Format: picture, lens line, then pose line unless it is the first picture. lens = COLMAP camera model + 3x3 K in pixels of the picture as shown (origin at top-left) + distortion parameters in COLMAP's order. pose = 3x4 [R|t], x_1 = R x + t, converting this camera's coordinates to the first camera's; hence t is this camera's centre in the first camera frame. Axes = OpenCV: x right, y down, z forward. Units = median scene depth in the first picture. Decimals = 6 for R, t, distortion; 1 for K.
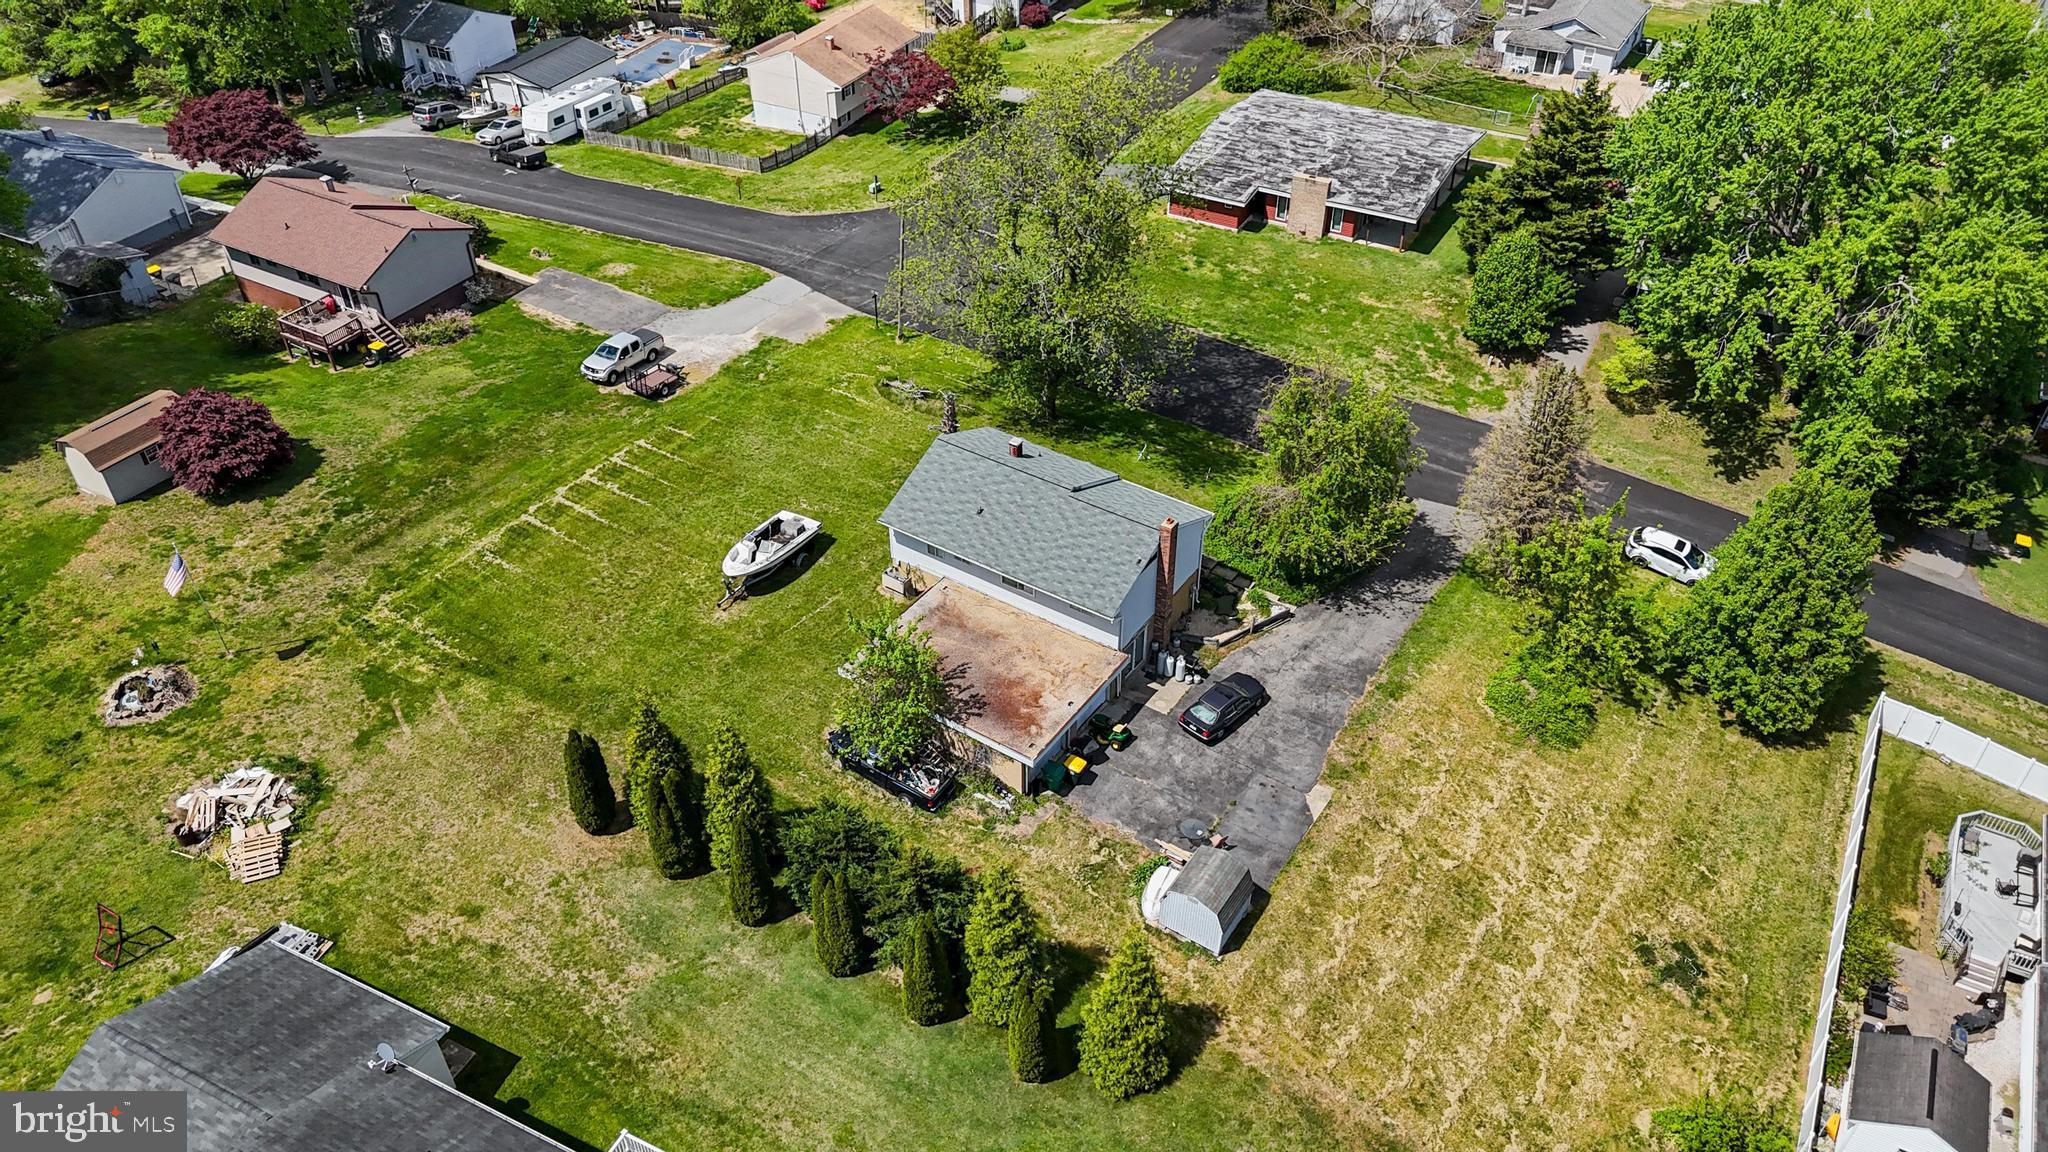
lens RADIAL K [[1503.8, 0, 1024.0], [0, 1503.8, 576.0], [0, 0, 1]] dist [0.063660, -0.045590]
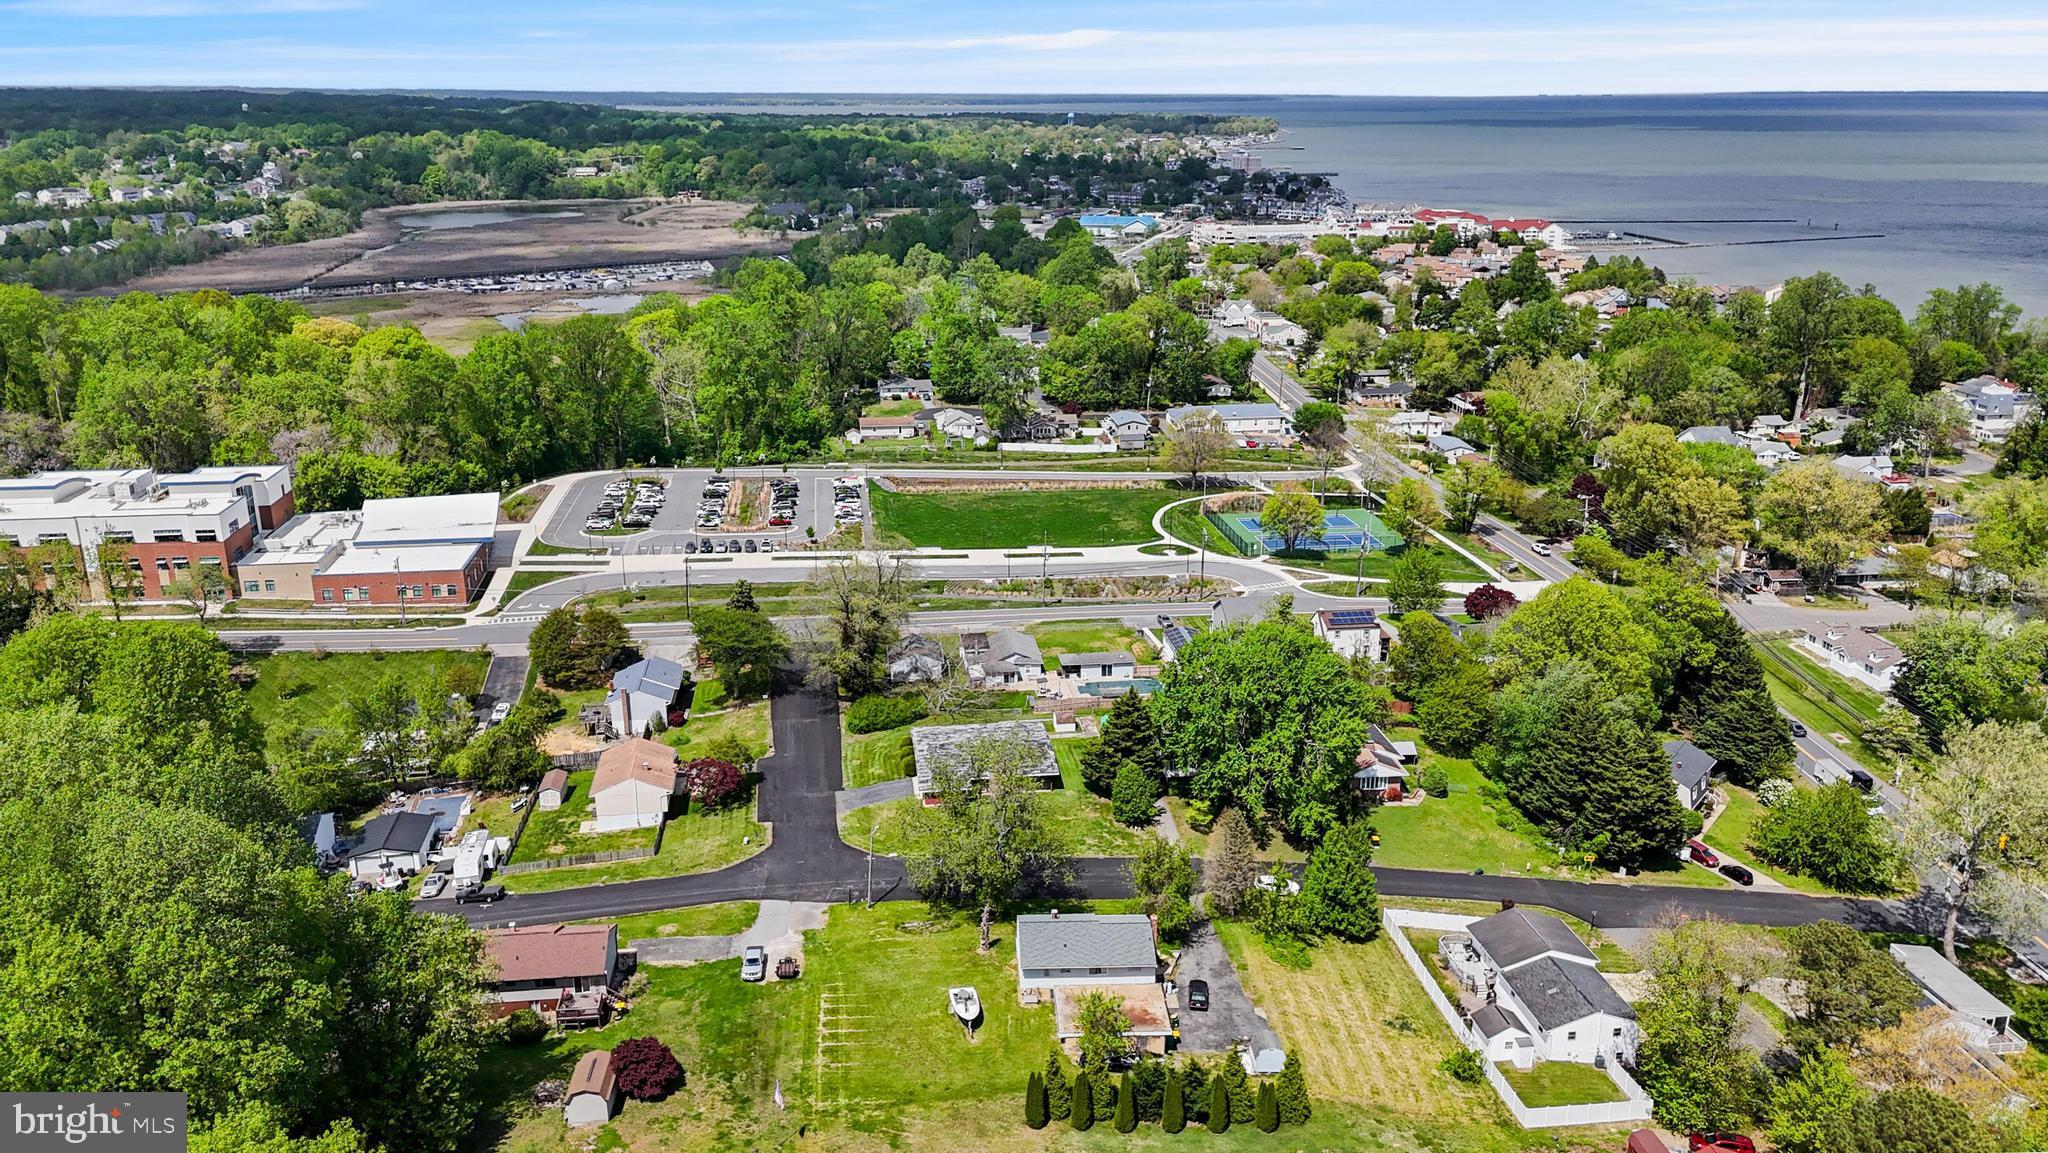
lens RADIAL K [[1532.4, 0, 1024.0], [0, 1532.4, 576.5], [0, 0, 1]] dist [0.149667, -0.308815]
pose [[0.807747, -0.174954, 0.562971, -1.023848], [0.368348, 0.895375, -0.250248, 0.011922], [-0.460288, 0.409506, 0.787680, -0.743155]]
